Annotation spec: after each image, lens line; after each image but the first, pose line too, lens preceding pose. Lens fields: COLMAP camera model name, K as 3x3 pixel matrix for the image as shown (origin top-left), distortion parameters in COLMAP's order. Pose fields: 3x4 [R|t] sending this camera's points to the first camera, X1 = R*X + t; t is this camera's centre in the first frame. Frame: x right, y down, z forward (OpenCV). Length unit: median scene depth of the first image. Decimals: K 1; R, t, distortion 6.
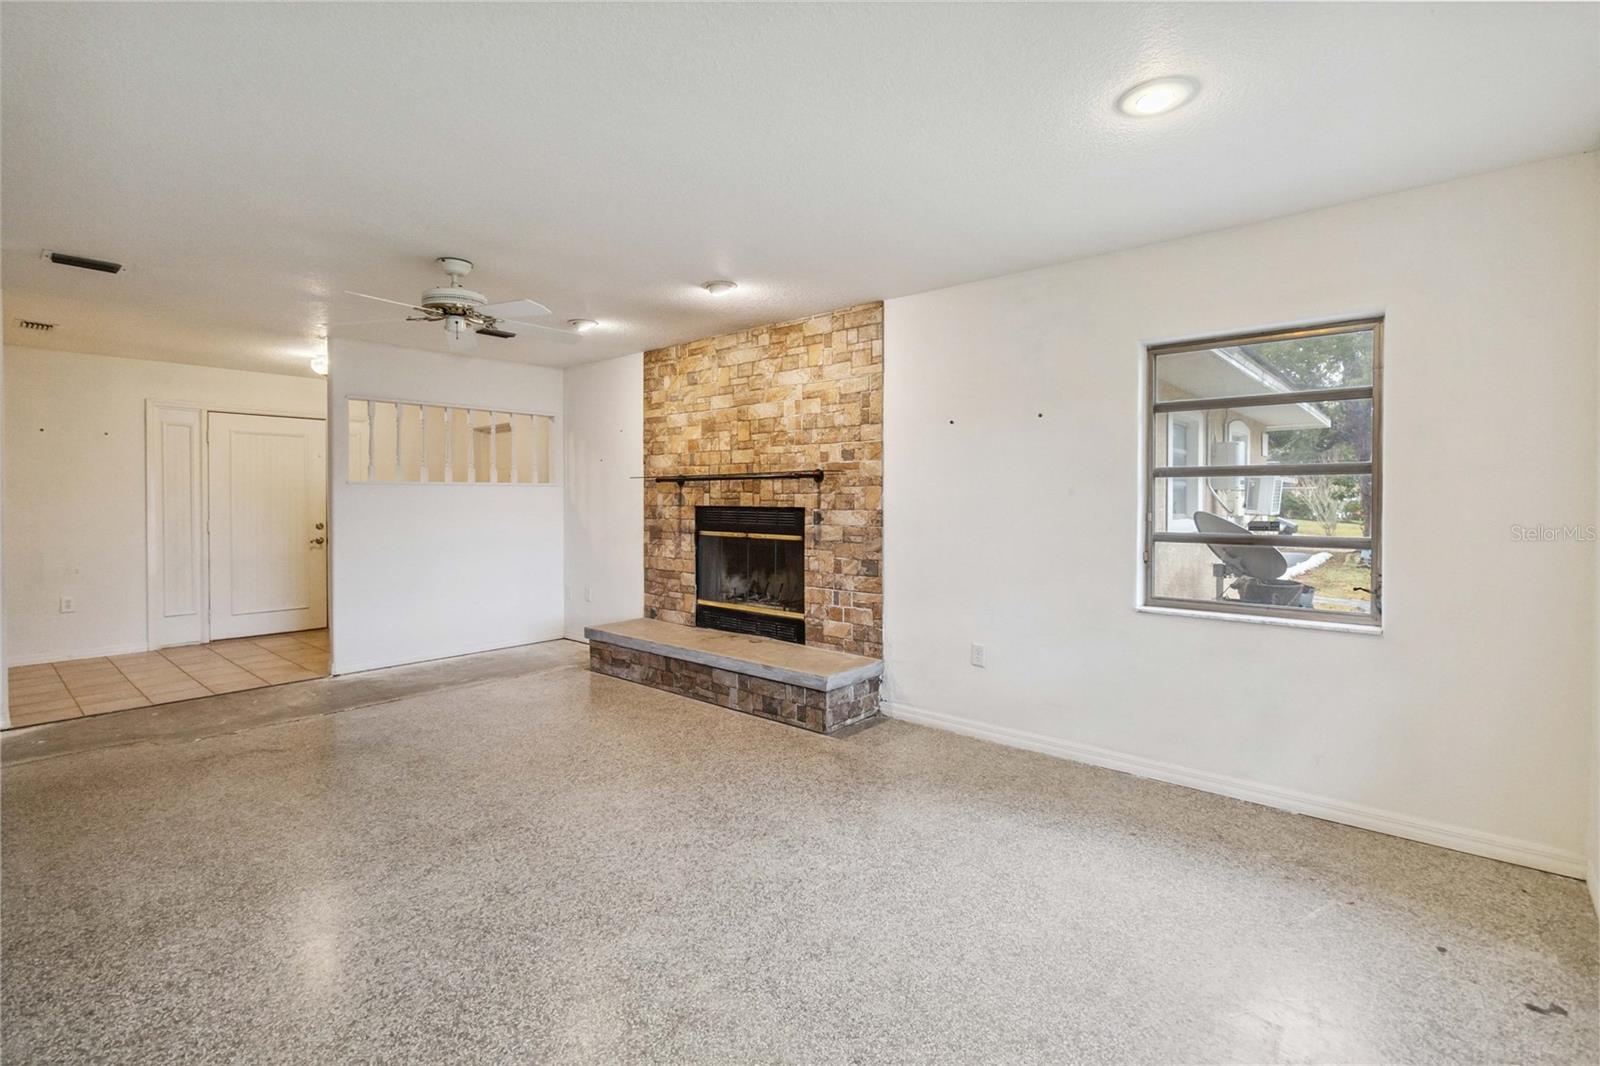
lens RADIAL K [[741.8, 0, 785.2], [0, 741.8, 499.5], [0, 0, 1]] dist [-0.000057, 0.000004]
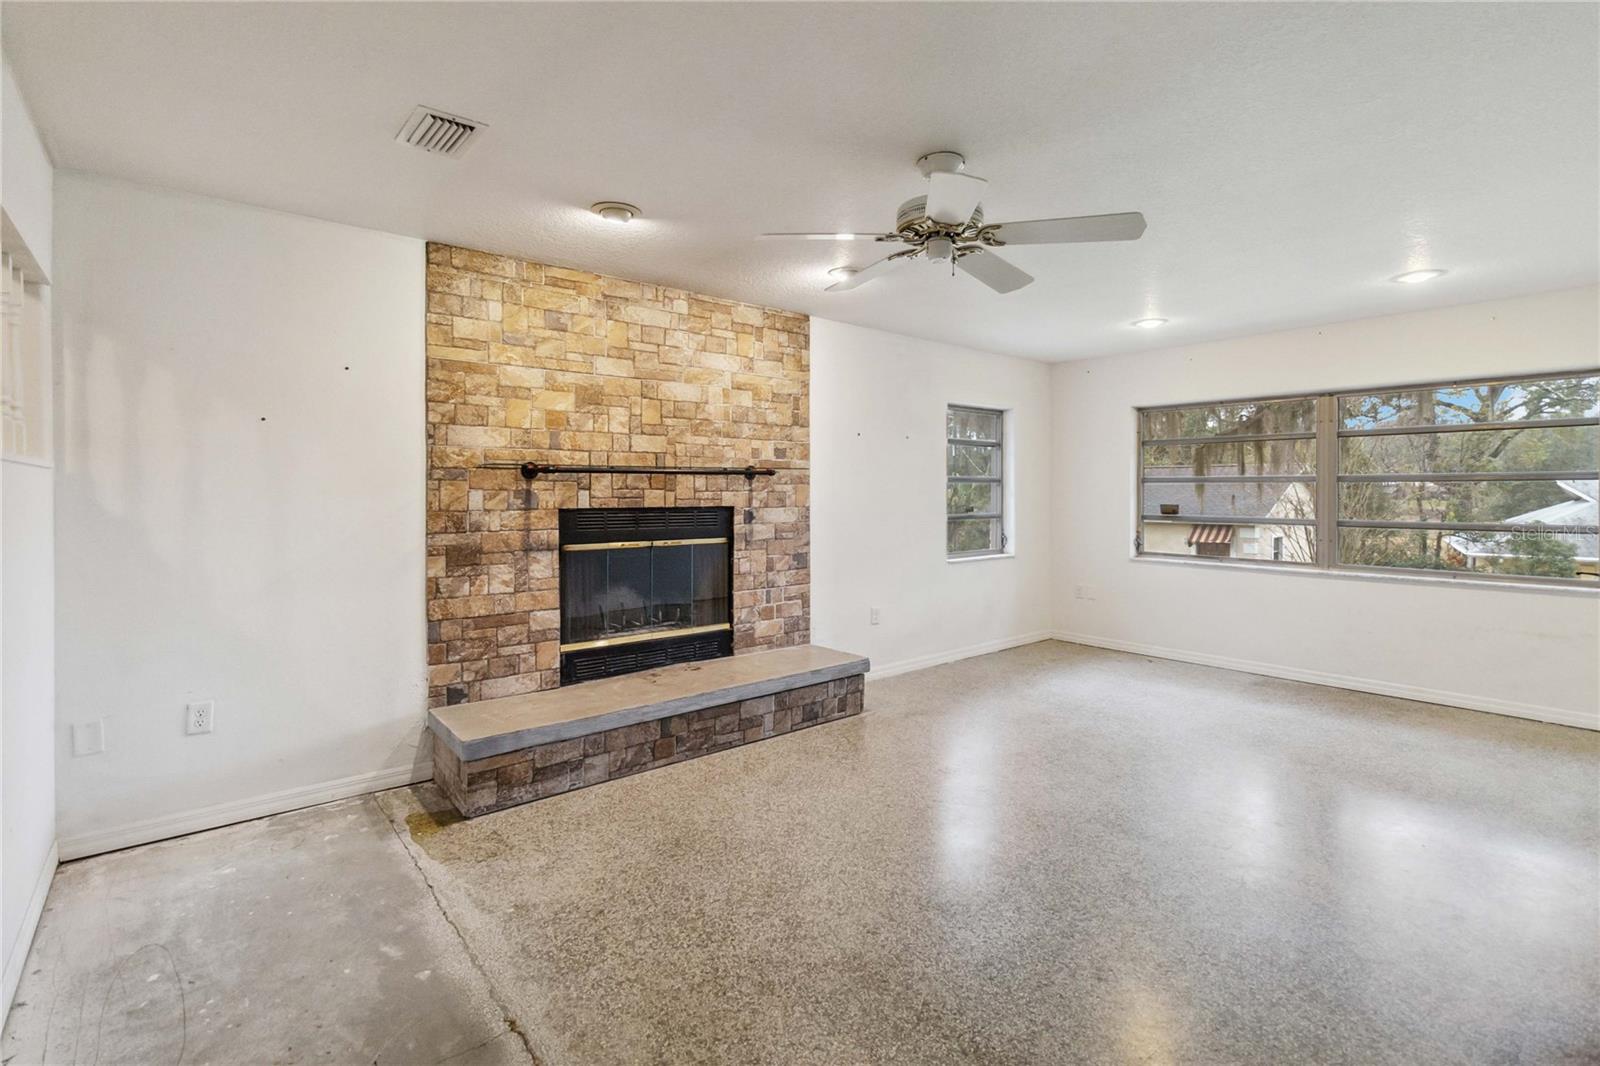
lens RADIAL K [[750.1, 0, 797.3], [0, 750.1, 488.6], [0, 0, 1]] dist [0.000797, -0.000096]
pose [[0.141859, 0.004687, 0.989876, -0.892430], [0.005624, 0.999969, -0.005541, -0.005656], [-0.989871, 0.006353, 0.141828, 0.794940]]
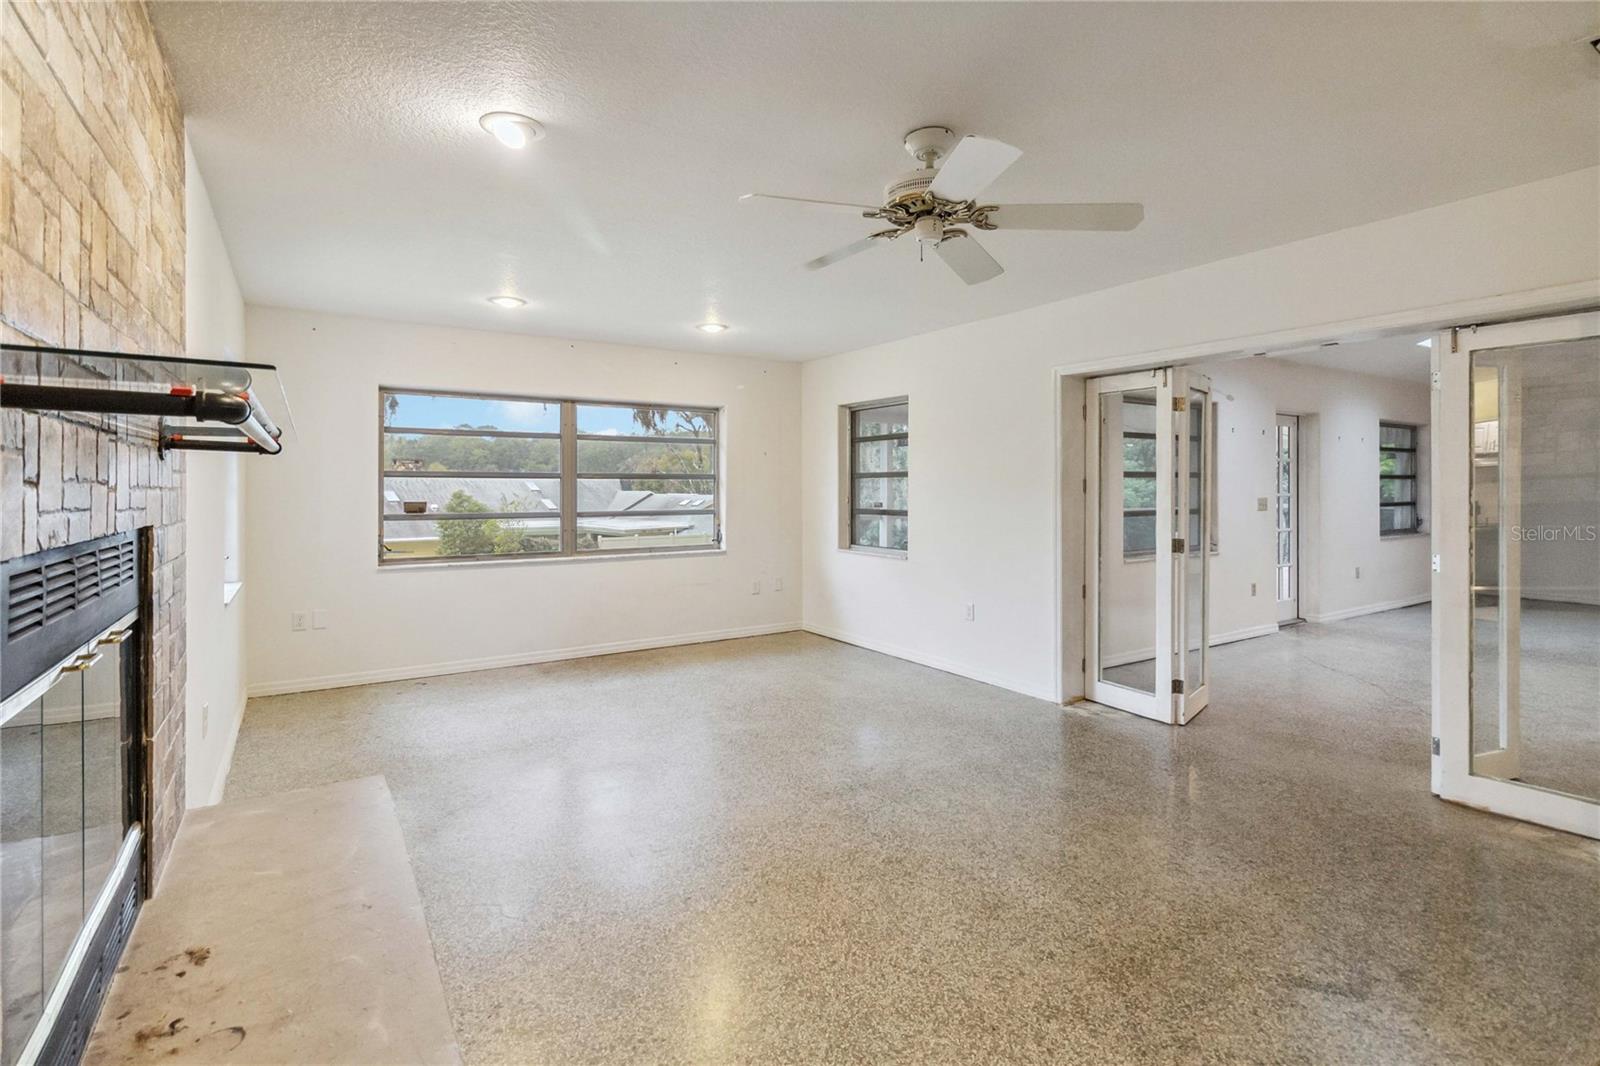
lens RADIAL K [[750.1, 0, 797.3], [0, 750.1, 488.6], [0, 0, 1]] dist [0.000797, -0.000096]
pose [[-0.965262, -0.000127, 0.261284, -0.386818], [0.002060, 0.999965, 0.008096, -0.010768], [-0.261276, 0.008353, -0.965228, 1.286650]]
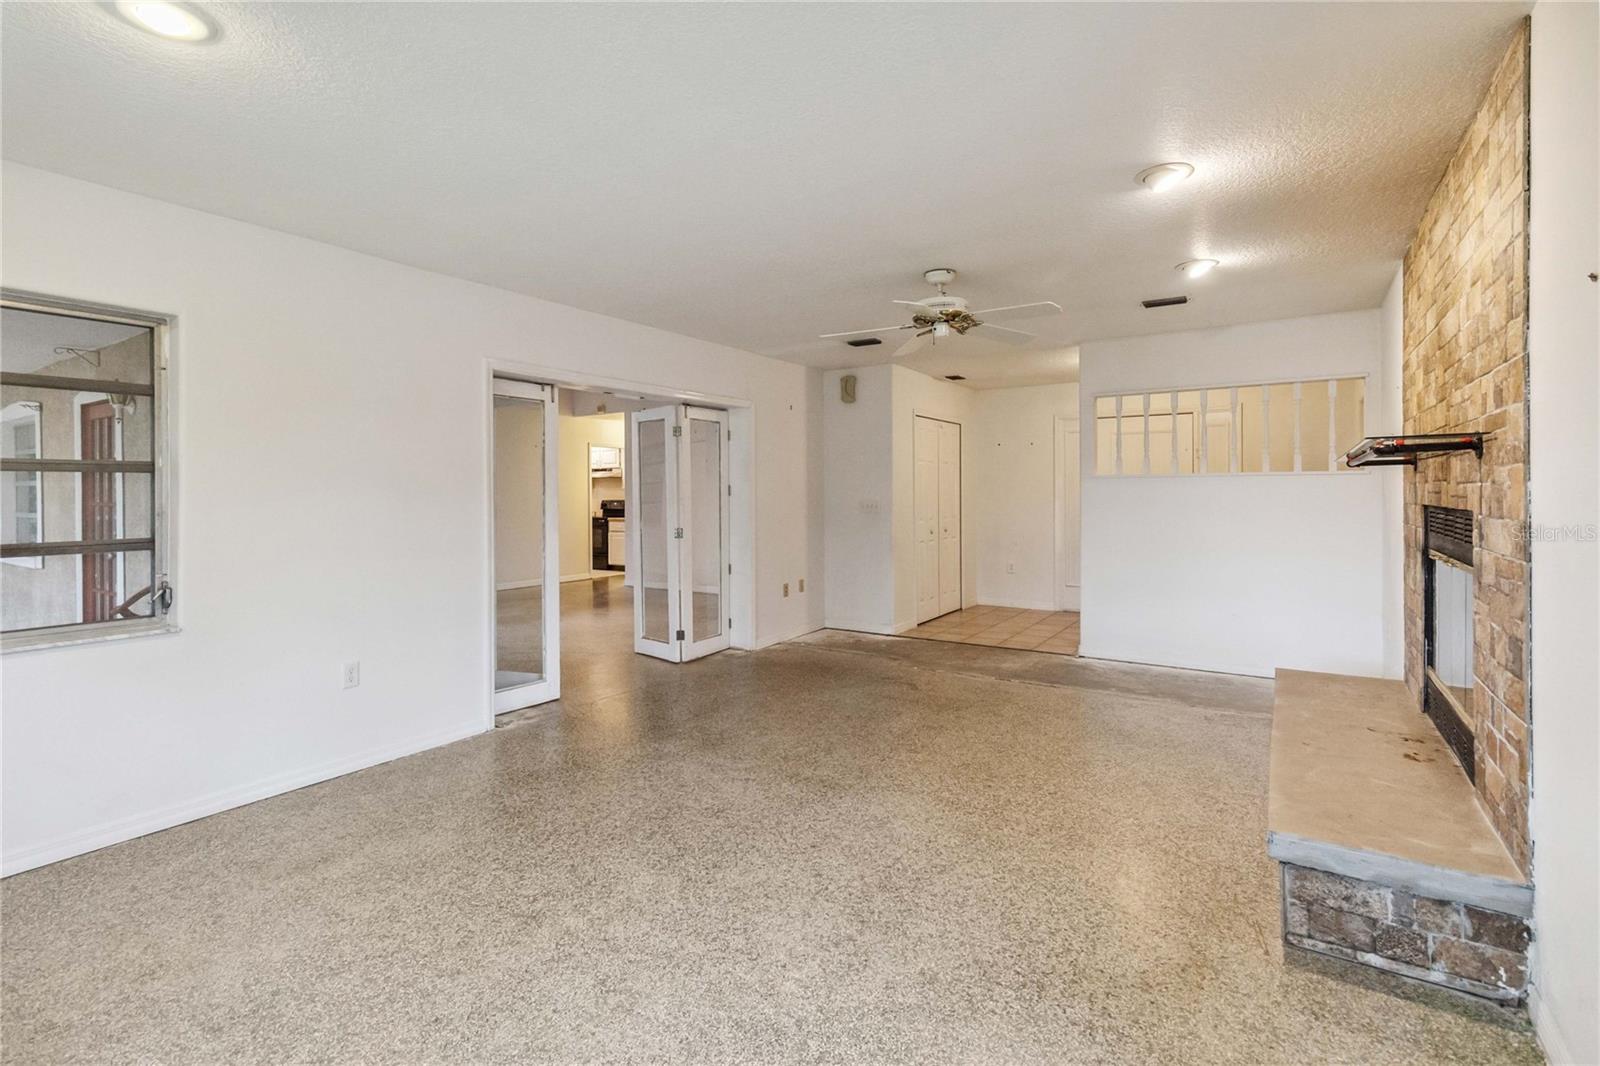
lens RADIAL K [[735.0, 0, 795.0], [0, 735.0, 489.6], [0, 0, 1]] dist [0.001126, -0.000405]
pose [[0.137632, -0.002399, -0.990481, 0.446193], [0.001358, 0.999997, -0.002233, -0.003600], [0.990483, -0.001038, 0.137634, 0.497128]]
